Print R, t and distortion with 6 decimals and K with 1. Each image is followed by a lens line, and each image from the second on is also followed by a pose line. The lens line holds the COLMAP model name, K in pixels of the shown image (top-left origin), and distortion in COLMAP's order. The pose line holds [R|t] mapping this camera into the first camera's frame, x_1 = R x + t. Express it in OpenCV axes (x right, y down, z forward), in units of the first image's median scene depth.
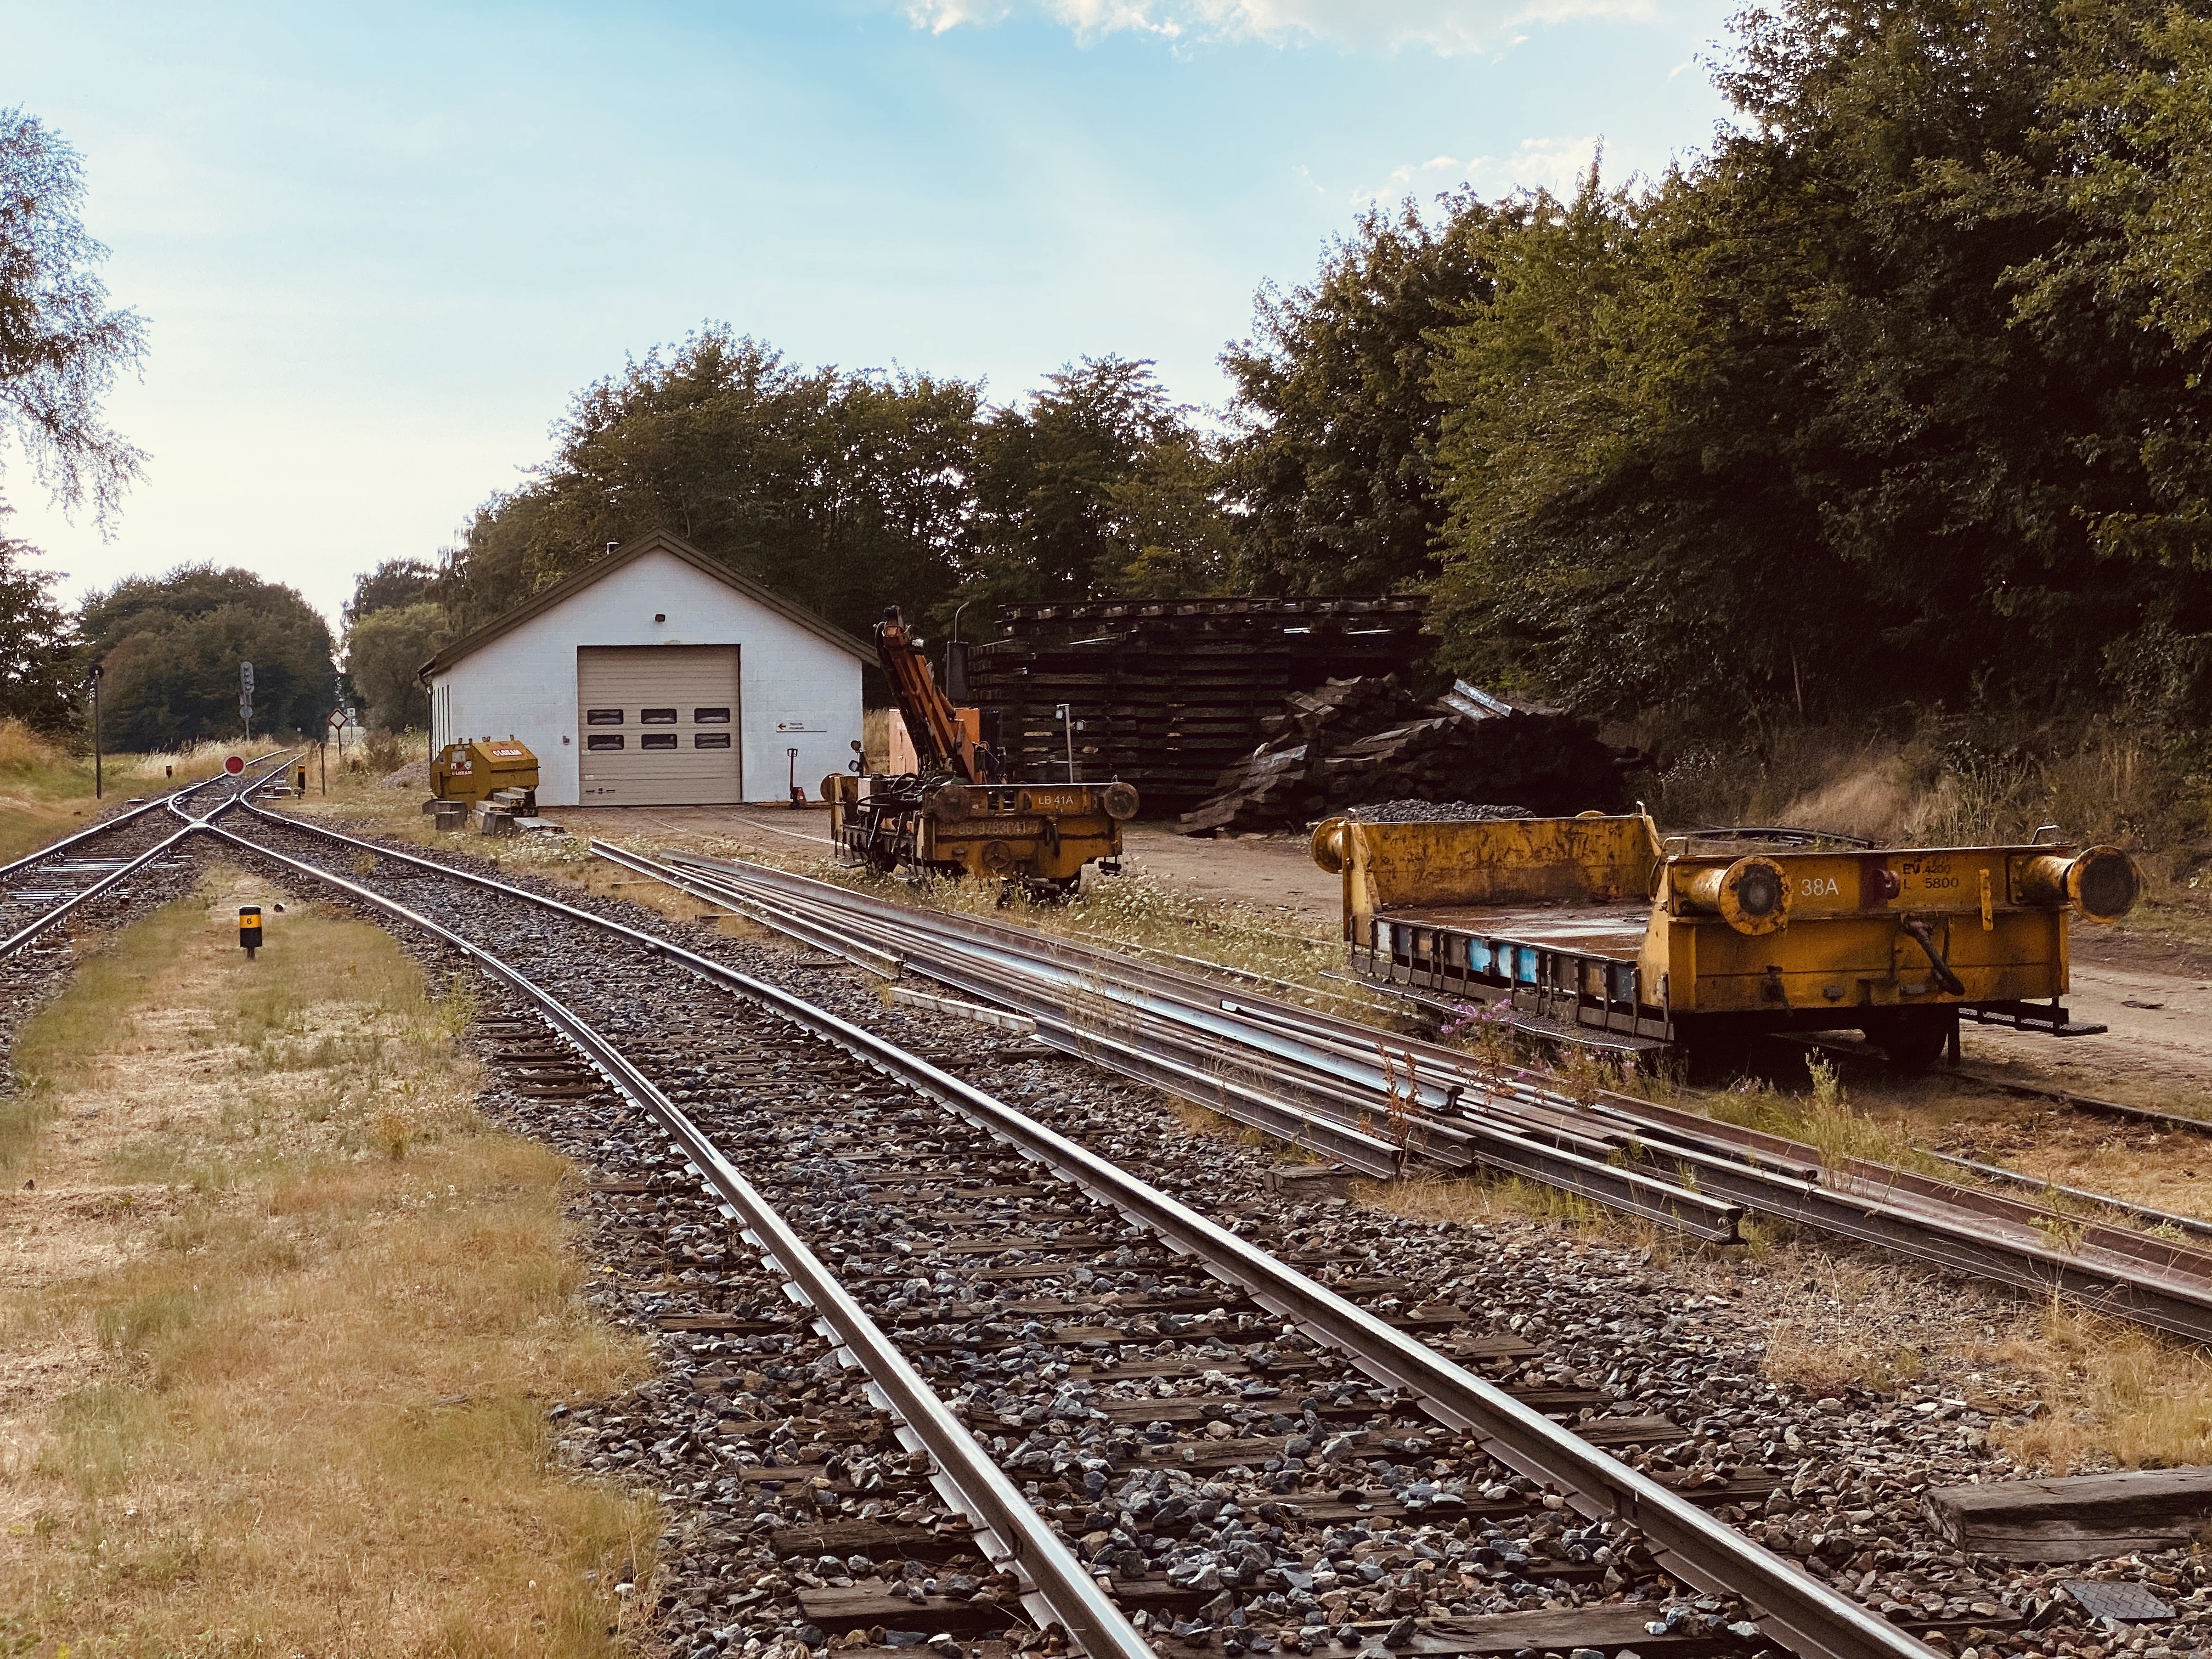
lens RADIAL K [[3229.7, 0, 1106.0], [0, 3229.7, 829.5], [0, 0, 1]] dist [-0.002875, 0.014991]
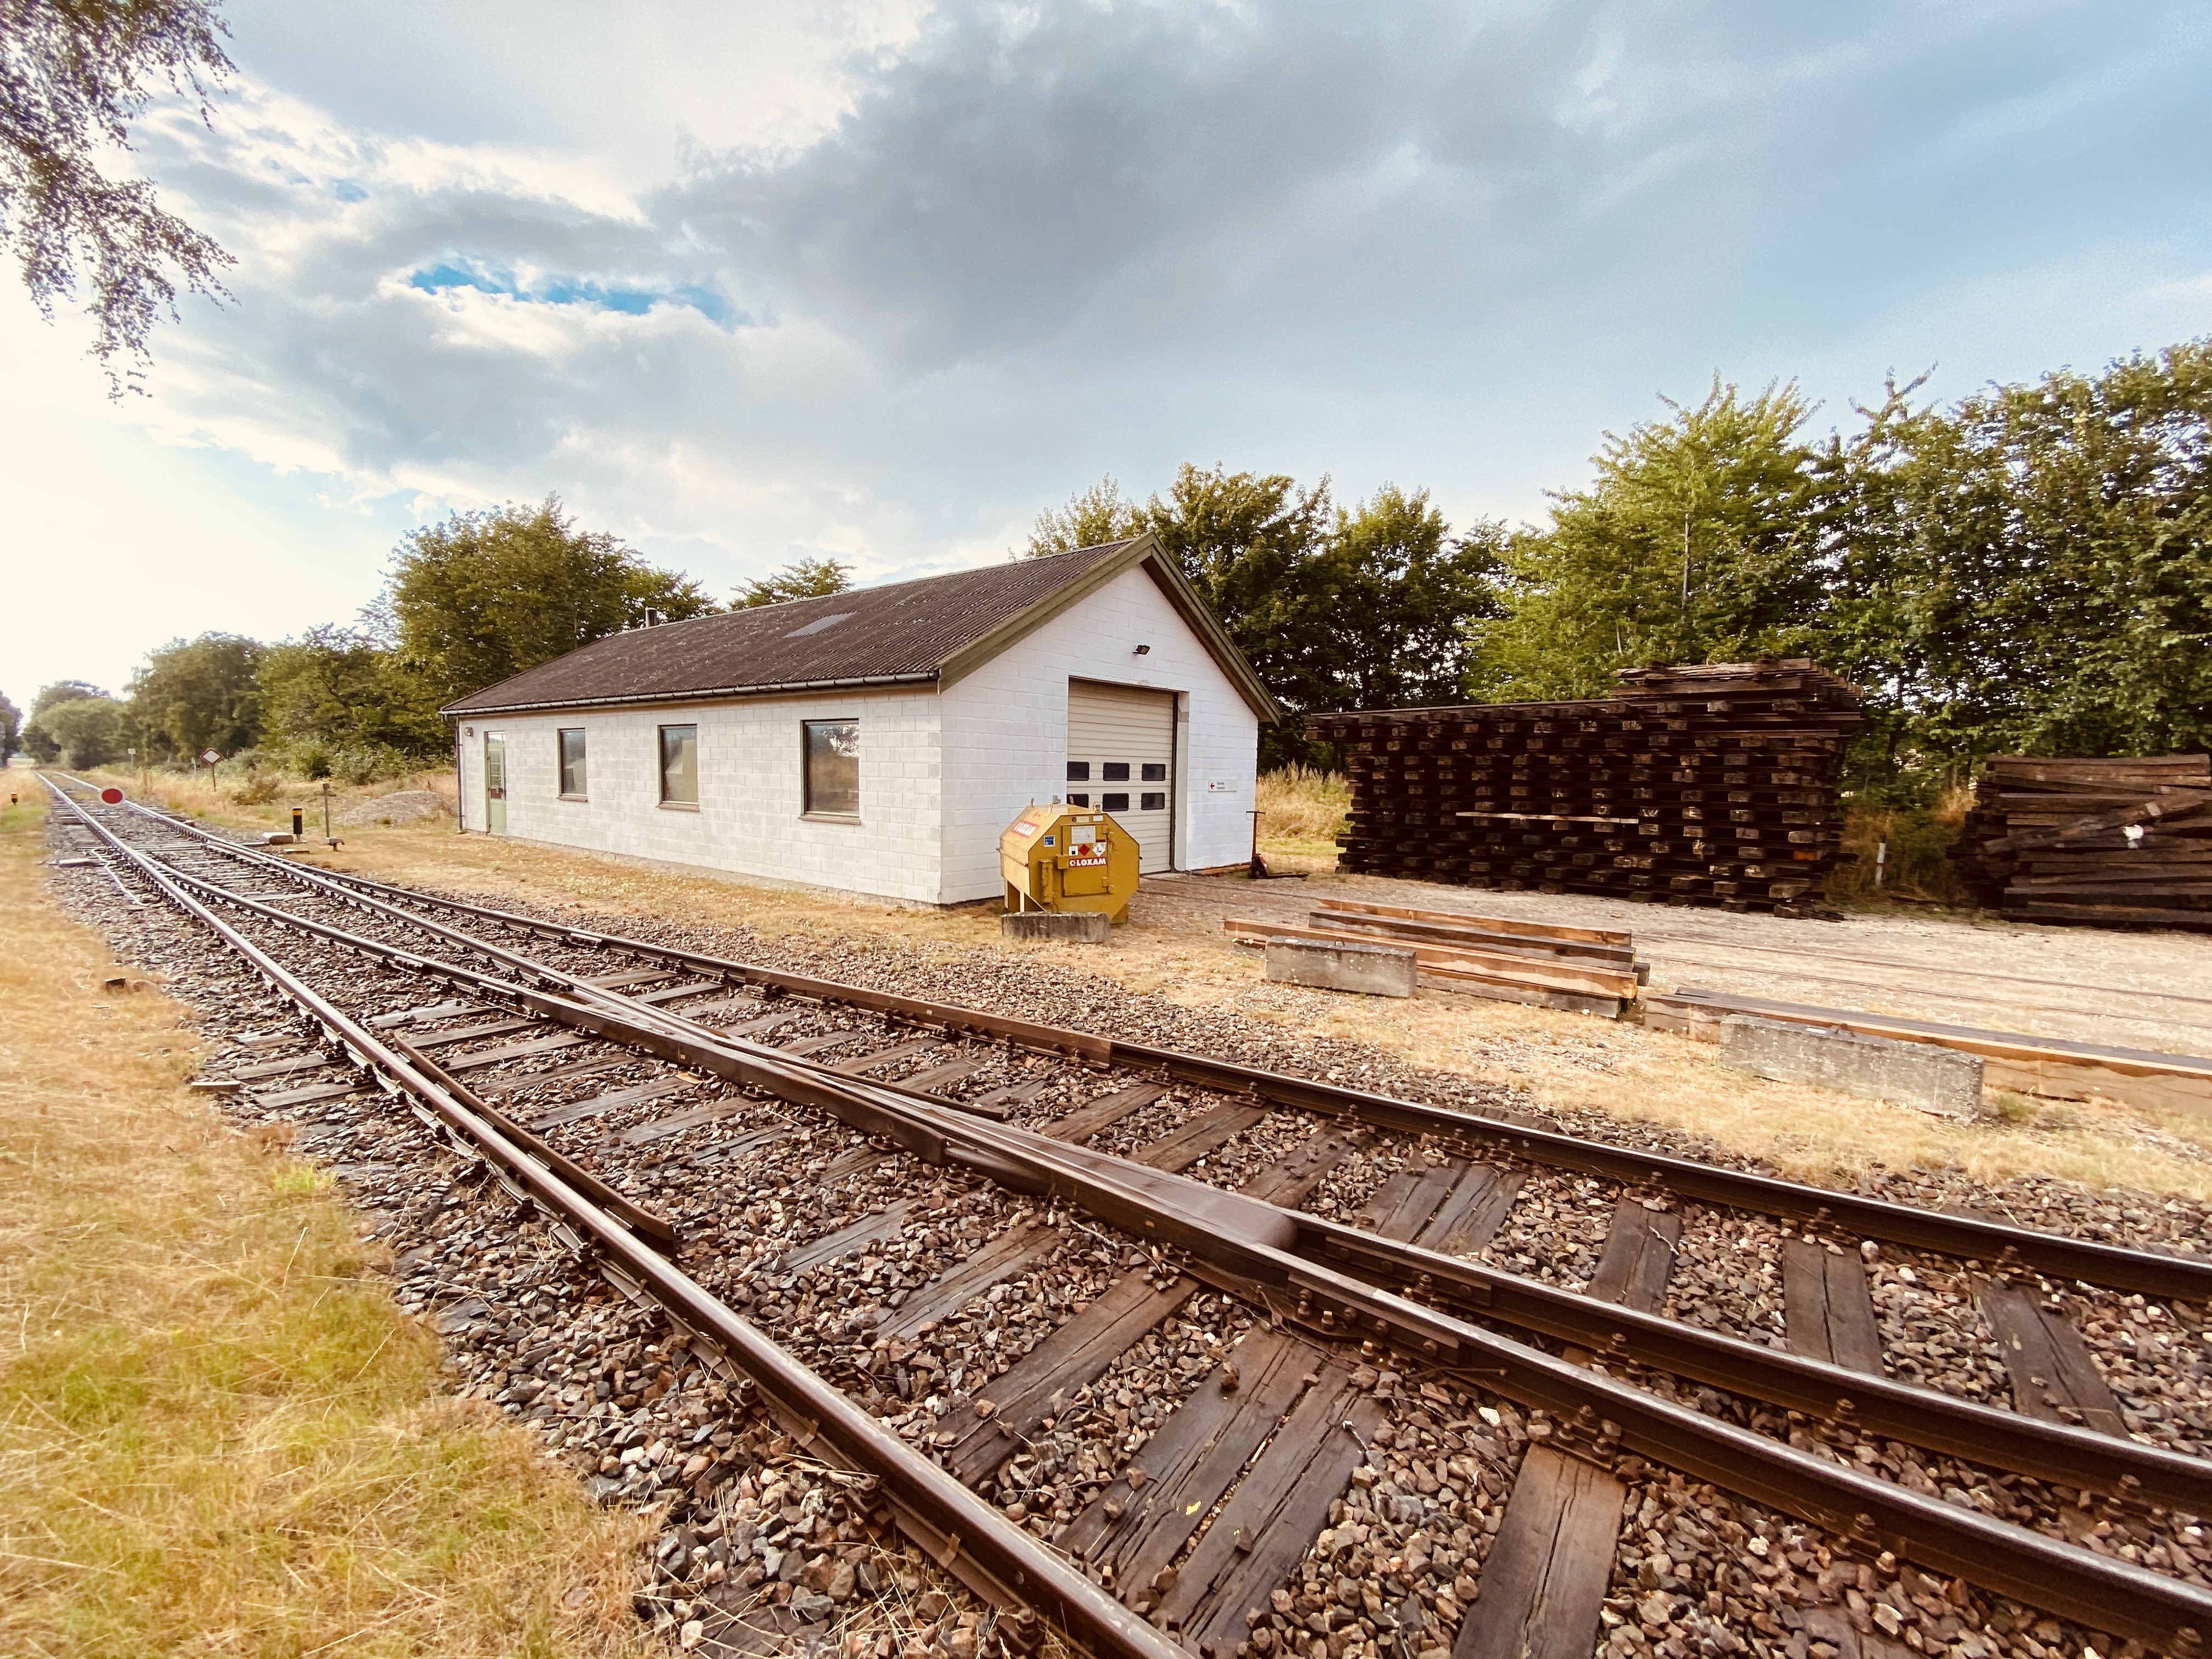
lens RADIAL K [[915.0, 0, 1096.9], [0, 915.0, 848.8], [0, 0, 1]] dist [0.043040, -0.043979]
pose [[0.747038, -0.035144, 0.663851, -0.296231], [0.001338, 0.998679, 0.051365, -0.027358], [-0.664780, -0.037484, 0.746098, 0.825718]]
